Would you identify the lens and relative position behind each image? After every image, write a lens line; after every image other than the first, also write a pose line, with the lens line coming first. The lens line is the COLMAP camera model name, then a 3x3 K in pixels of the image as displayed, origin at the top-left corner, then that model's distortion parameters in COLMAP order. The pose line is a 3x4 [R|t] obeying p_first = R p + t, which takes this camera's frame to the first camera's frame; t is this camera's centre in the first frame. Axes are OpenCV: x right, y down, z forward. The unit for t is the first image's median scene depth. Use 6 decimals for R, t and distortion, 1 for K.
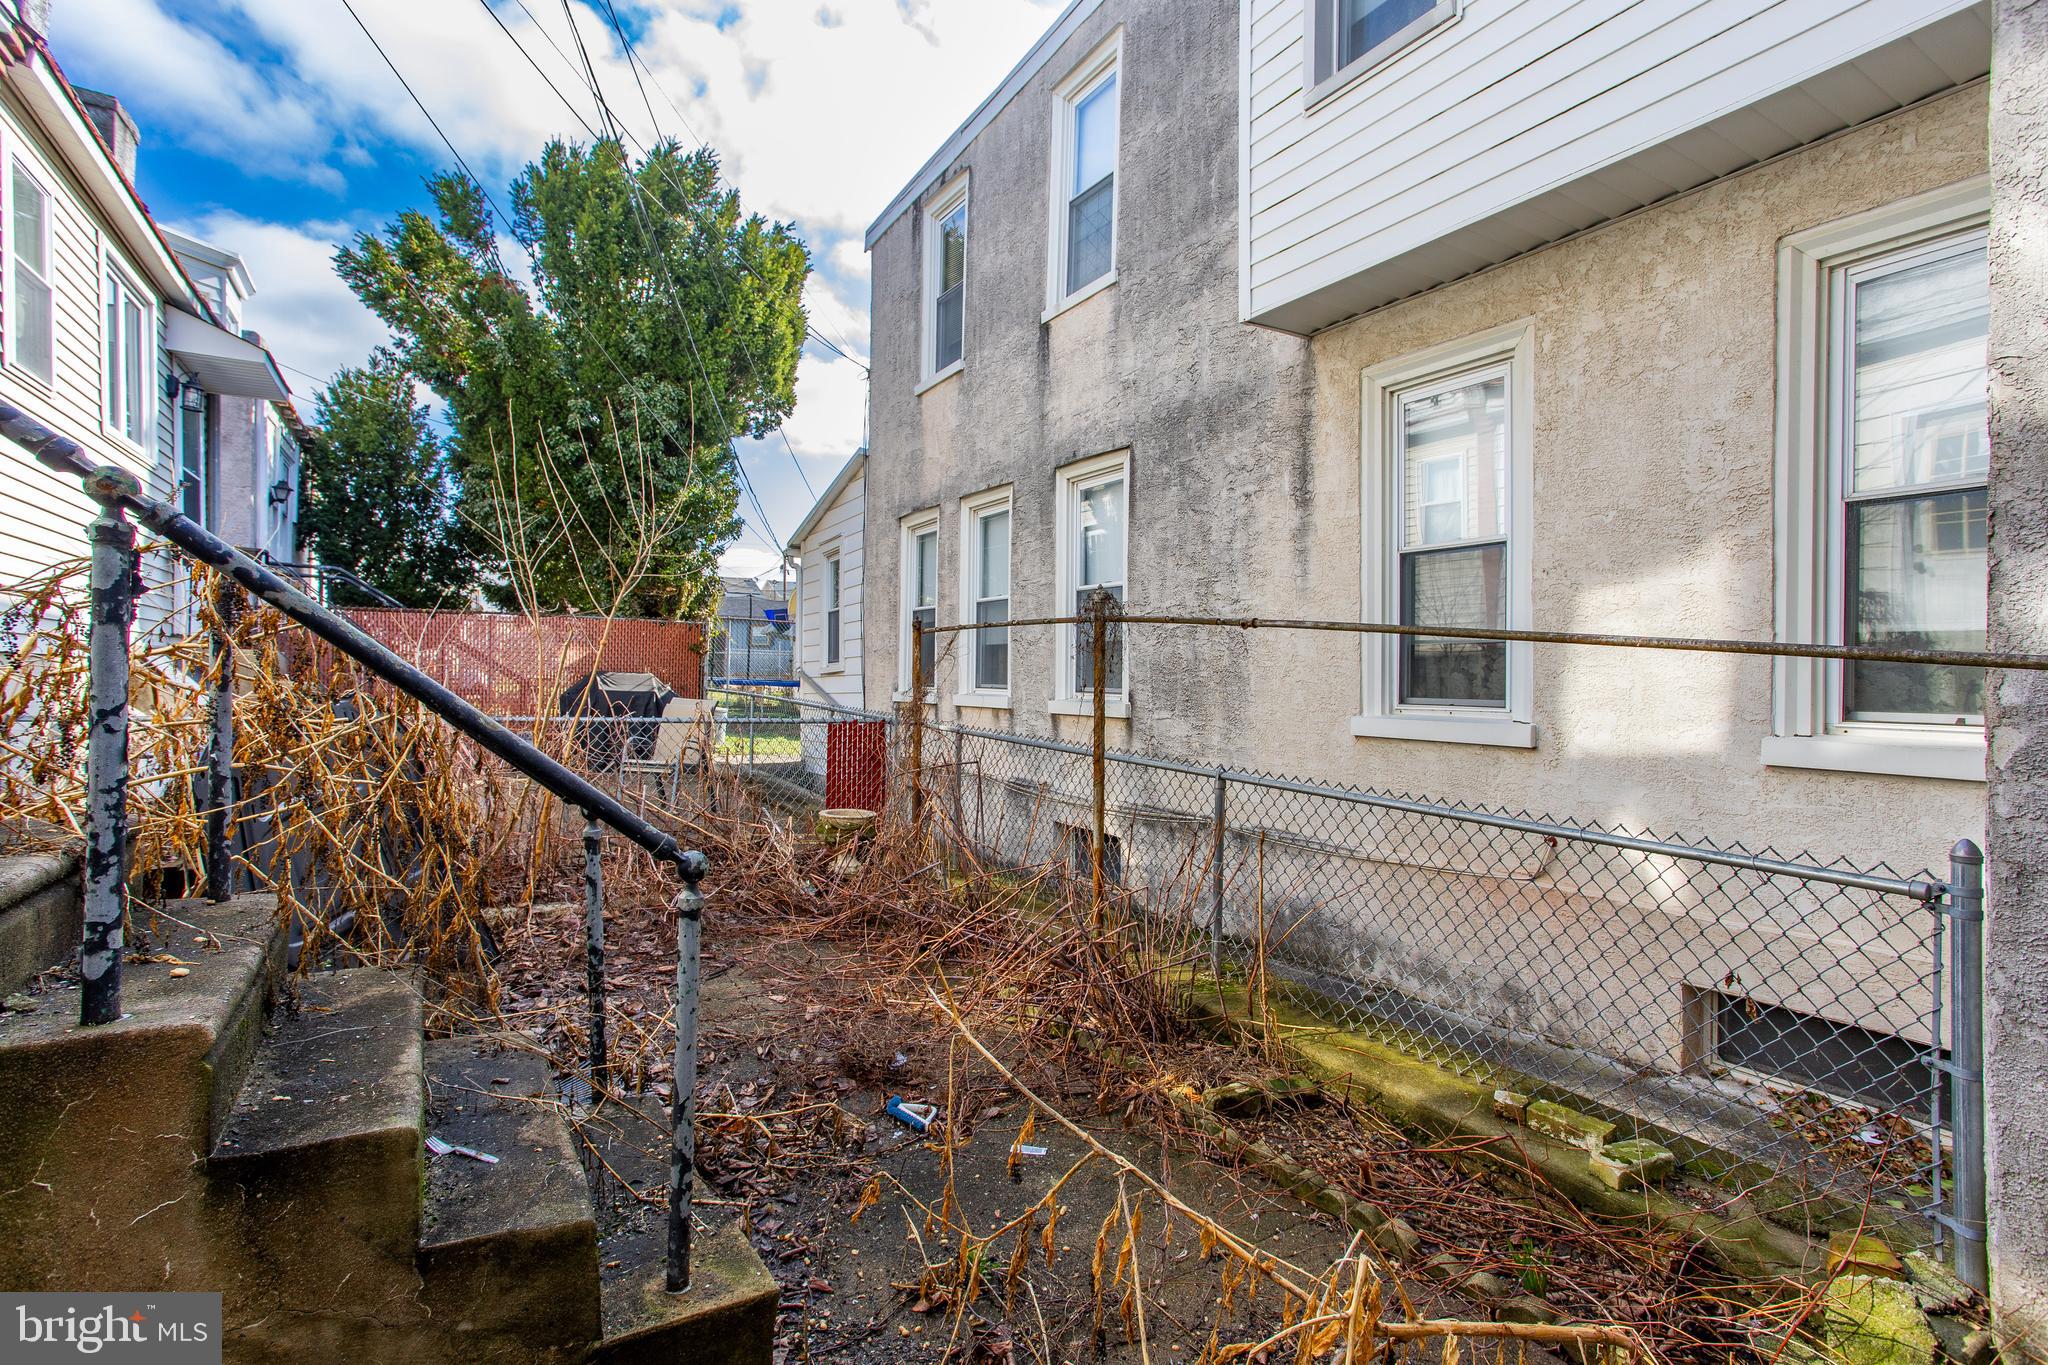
lens RADIAL K [[996.7, 0, 1024.7], [0, 996.7, 680.3], [0, 0, 1]] dist [0.000006, 0.007783]
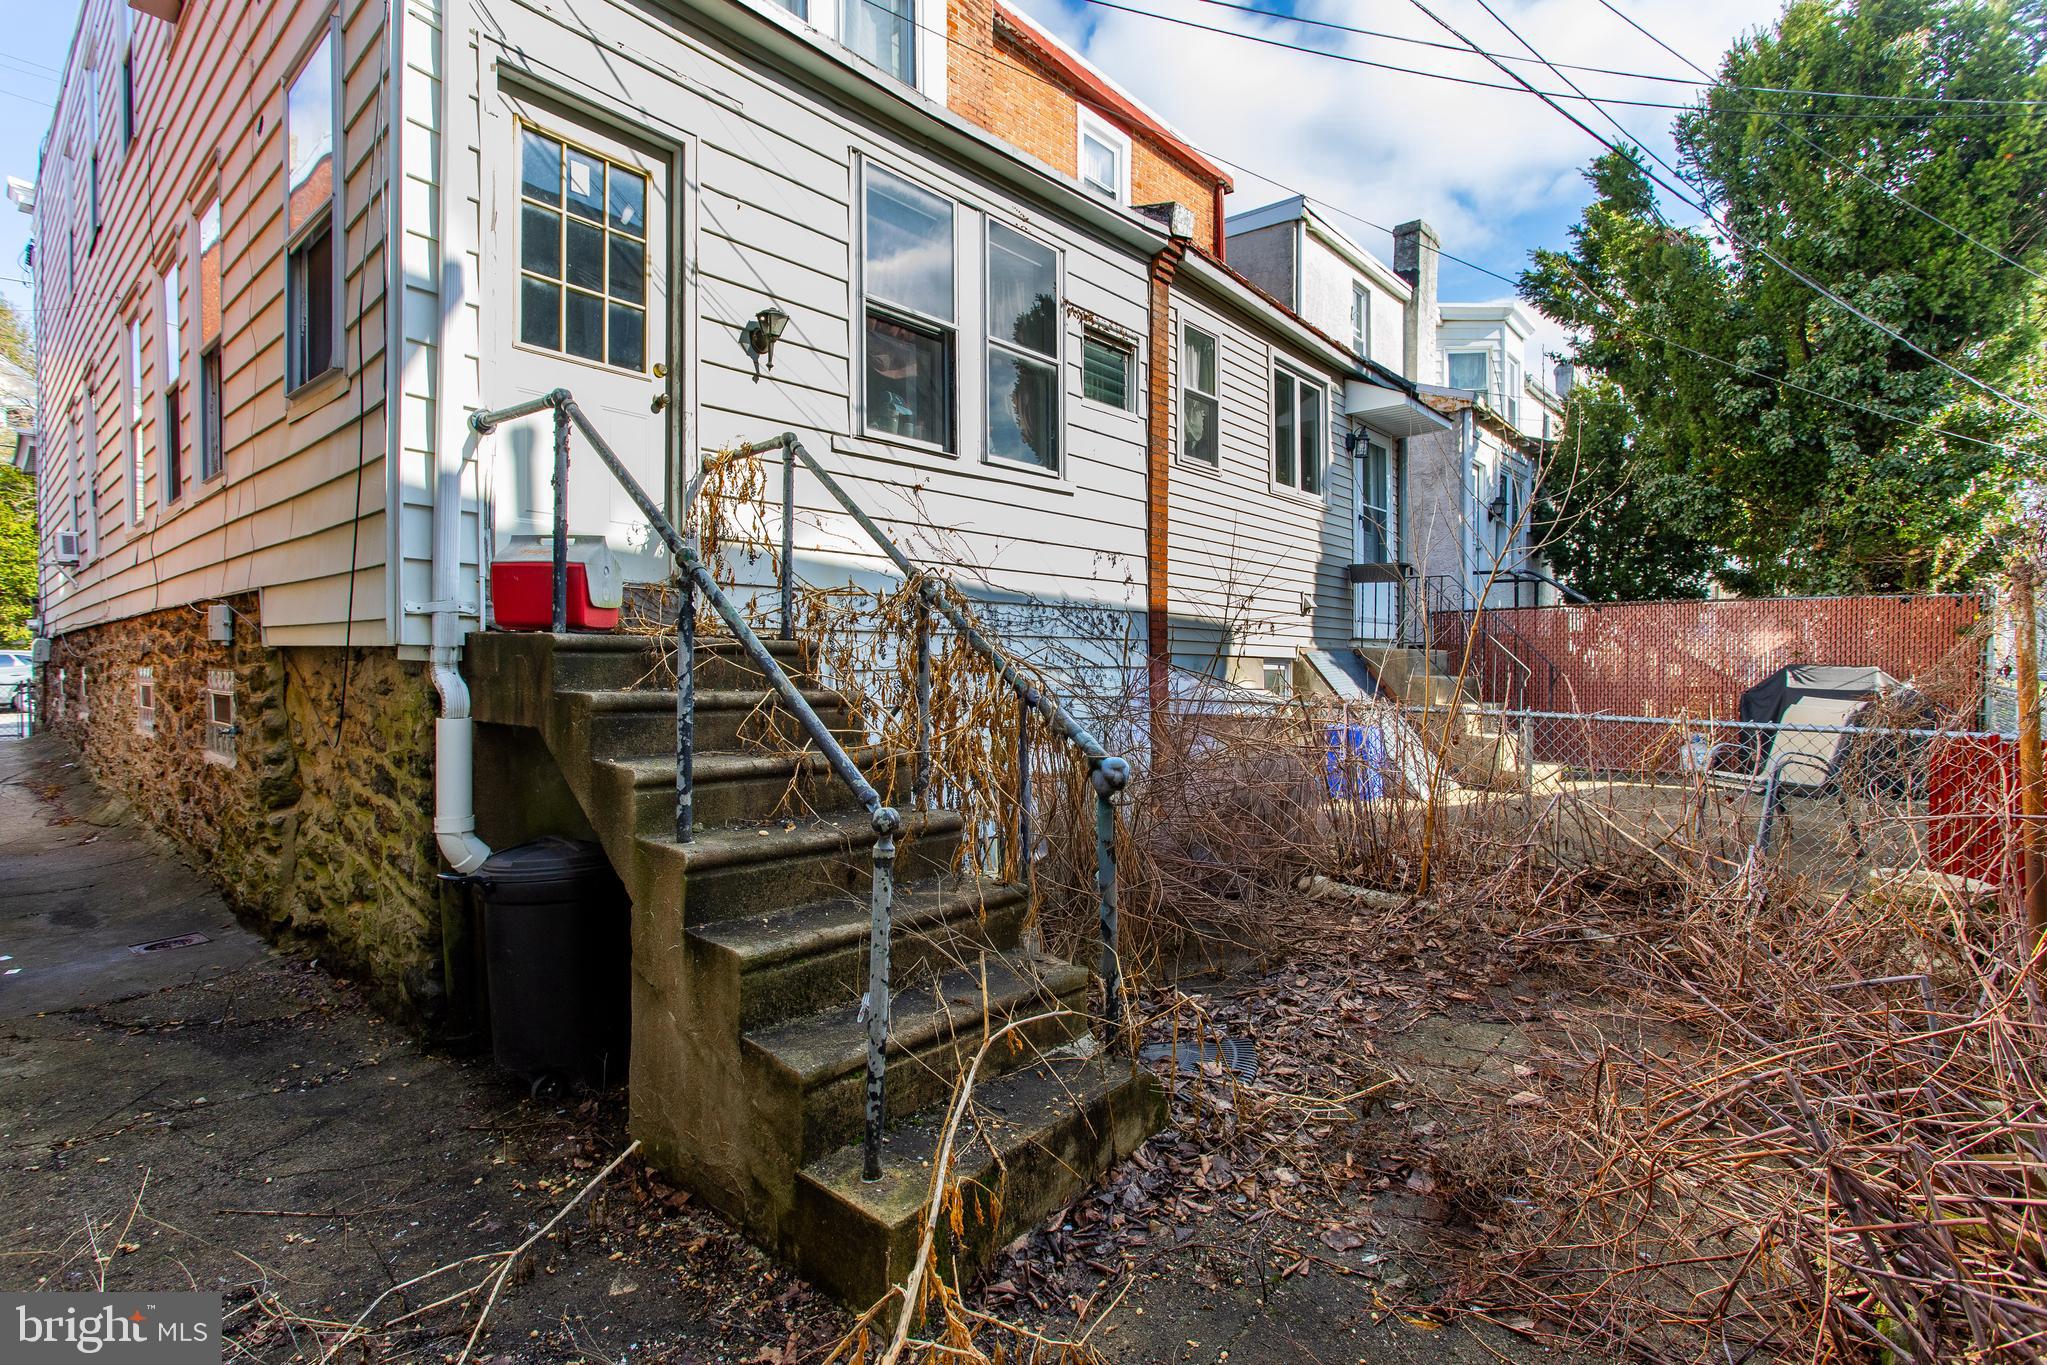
lens RADIAL K [[996.2, 0, 1018.1], [0, 996.2, 678.7], [0, 0, 1]] dist [0.000006, 0.007783]
pose [[0.293300, 0.001748, -0.956019, 0.168856], [-0.006441, 0.999979, -0.000147, 0.006067], [0.955999, 0.006201, 0.293305, 0.171825]]
